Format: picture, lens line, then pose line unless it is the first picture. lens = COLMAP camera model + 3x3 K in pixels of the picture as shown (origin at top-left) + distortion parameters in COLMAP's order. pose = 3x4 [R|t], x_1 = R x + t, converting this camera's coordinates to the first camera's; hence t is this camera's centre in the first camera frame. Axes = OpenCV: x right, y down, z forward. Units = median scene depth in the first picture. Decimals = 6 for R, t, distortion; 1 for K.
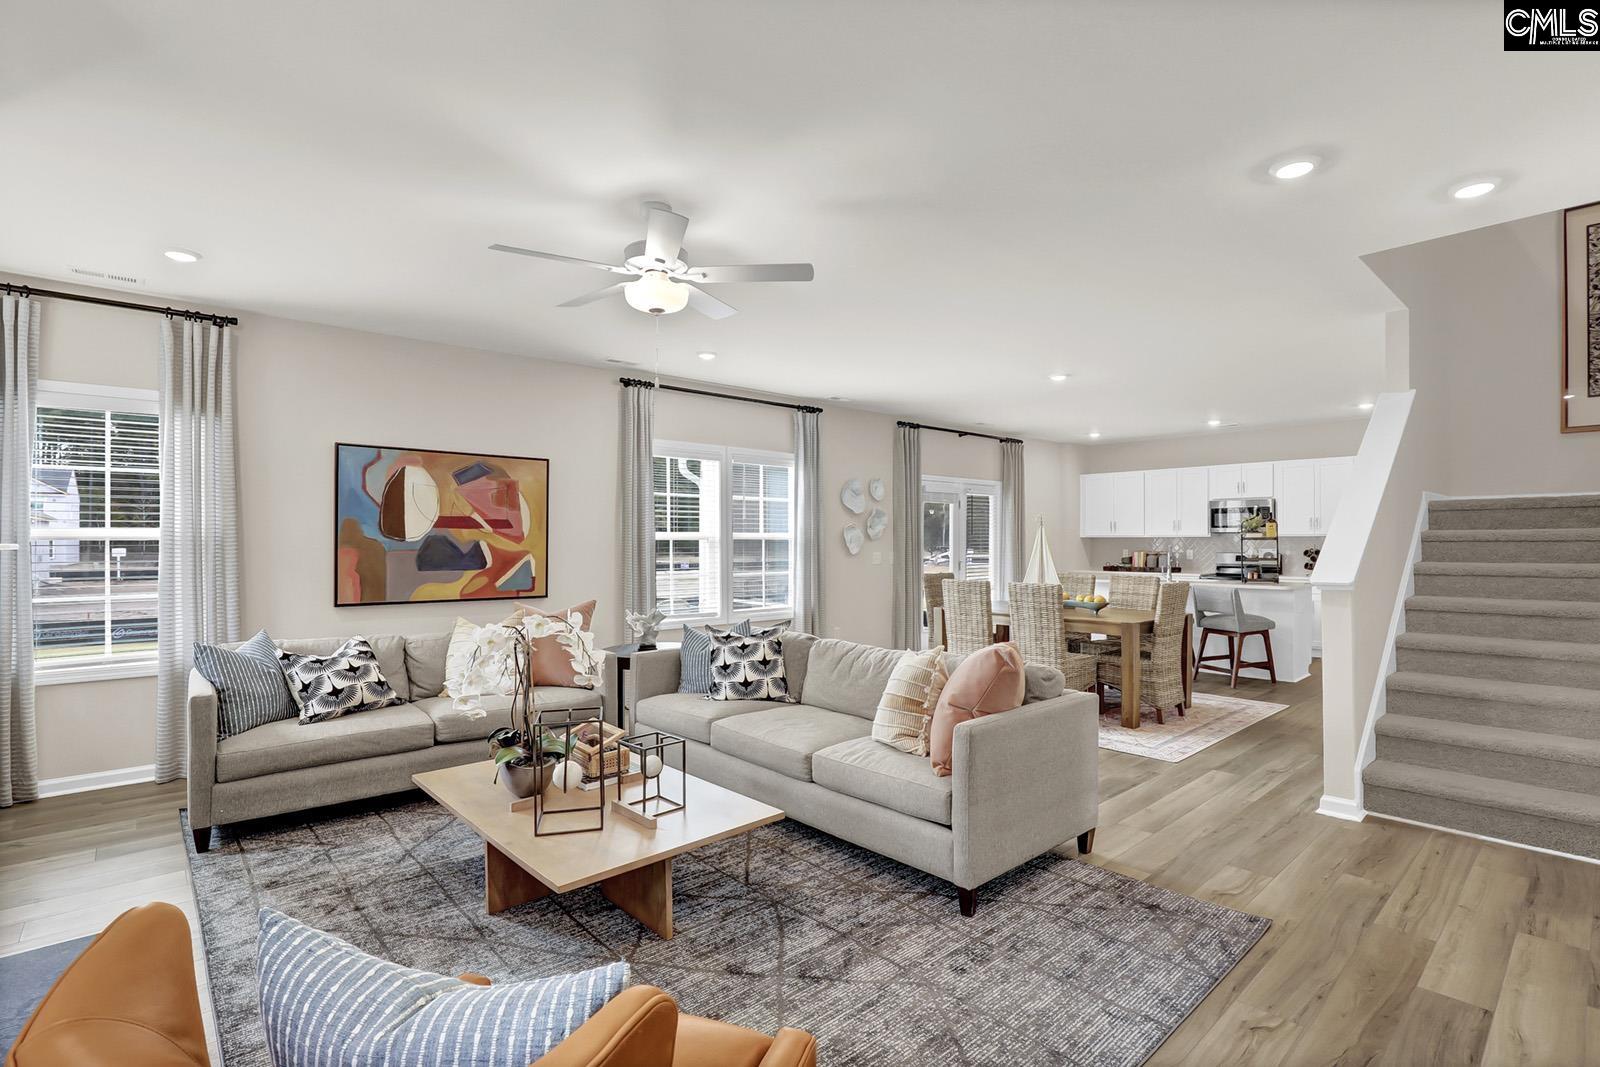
lens RADIAL K [[746.0, 0, 810.4], [0, 746.0, 539.4], [0, 0, 1]] dist [-0.027508, 0.001468]
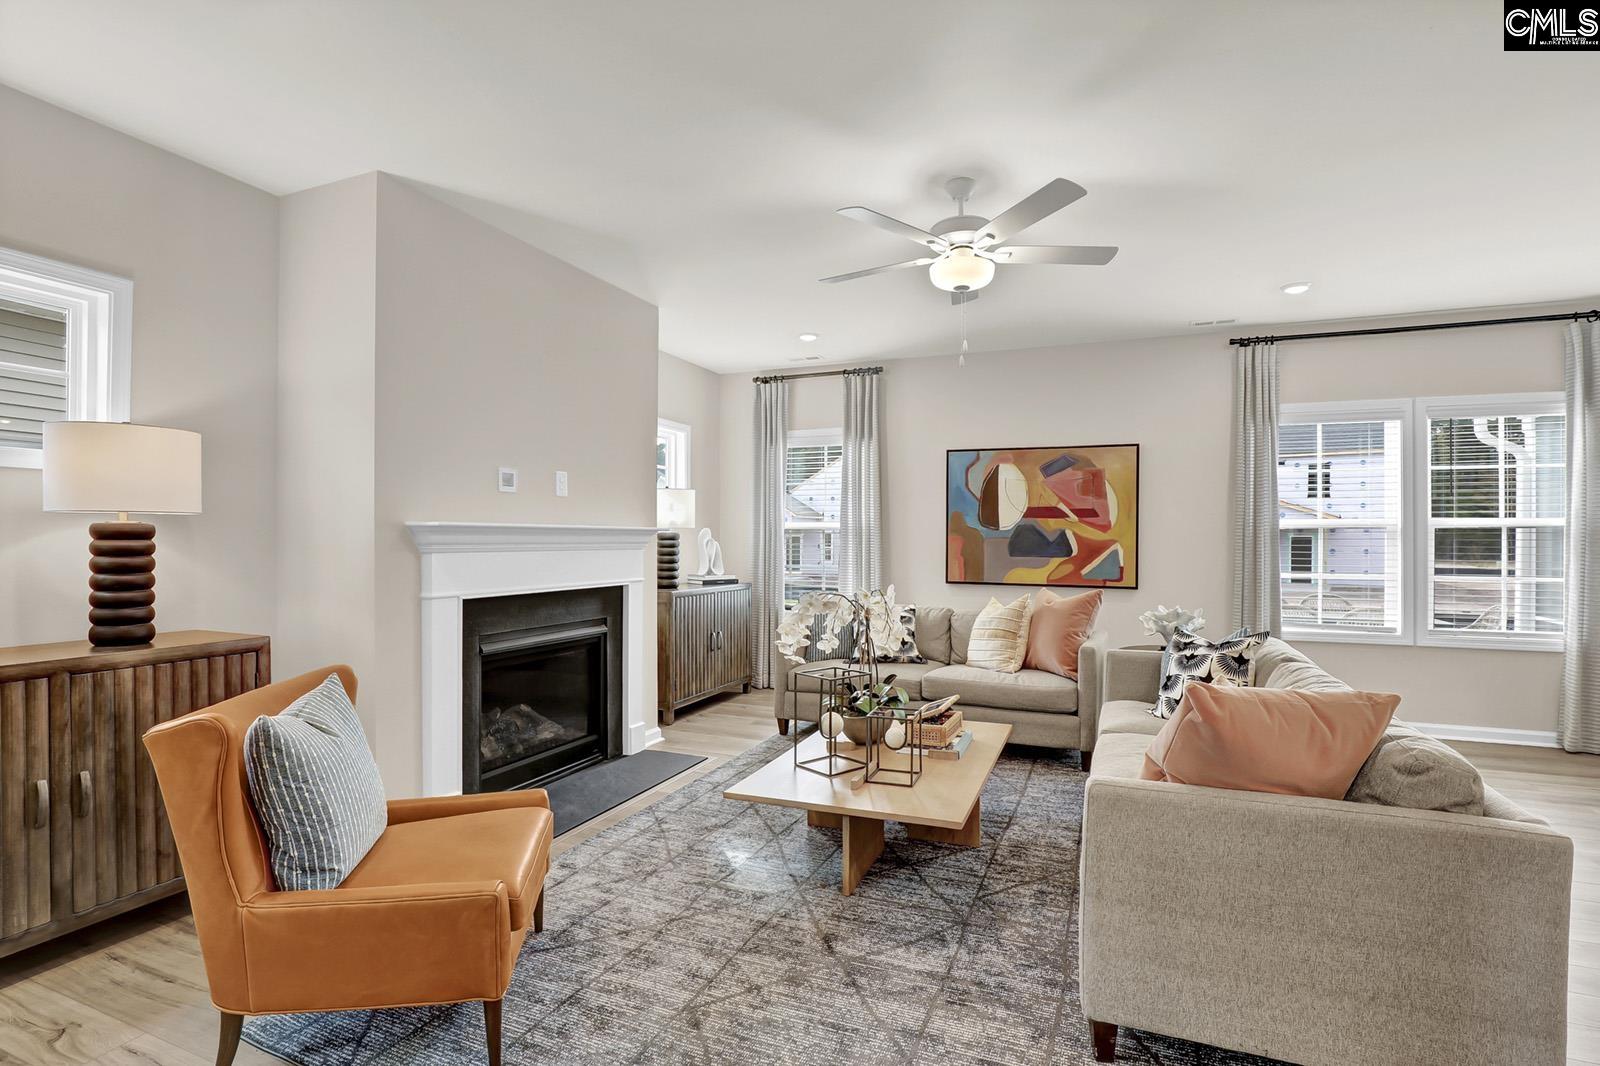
lens RADIAL K [[746.0, 0, 815.7], [0, 746.0, 539.6], [0, 0, 1]] dist [-0.027508, 0.001468]
pose [[0.450554, 0.004705, -0.892737, 0.341983], [-0.000802, 0.999988, 0.004866, 0.011532], [0.892749, -0.001477, 0.450553, 0.223936]]
